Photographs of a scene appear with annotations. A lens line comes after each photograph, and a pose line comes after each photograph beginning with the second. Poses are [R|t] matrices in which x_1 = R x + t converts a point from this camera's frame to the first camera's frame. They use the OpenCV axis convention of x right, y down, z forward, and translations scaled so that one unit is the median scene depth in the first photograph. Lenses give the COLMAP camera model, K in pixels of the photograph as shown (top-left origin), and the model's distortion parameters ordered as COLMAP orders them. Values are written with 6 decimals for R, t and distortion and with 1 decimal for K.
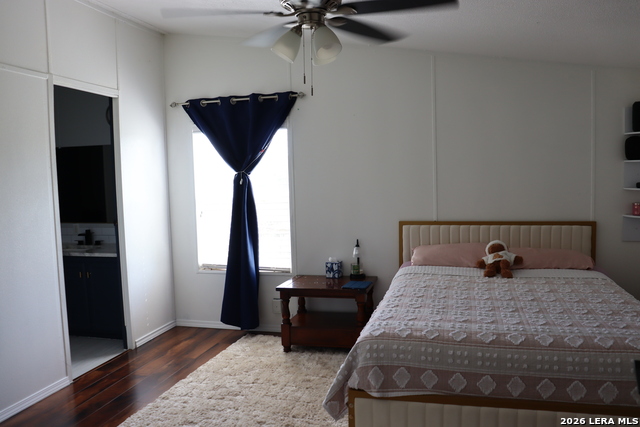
lens RADIAL K [[521.4, 0, 320.0], [0, 521.4, 213.5], [0, 0, 1]] dist [-0.173380, 0.134109]
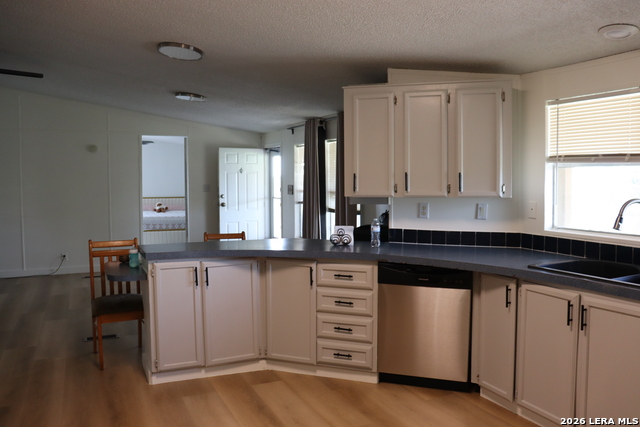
lens RADIAL K [[521.4, 0, 320.0], [0, 521.4, 213.5], [0, 0, 1]] dist [-0.173380, 0.134109]
pose [[0.765427, -0.023632, 0.643089, -0.911349], [0.038753, 0.999205, -0.009407, 0.188480], [-0.642355, 0.032122, 0.765734, -2.005256]]
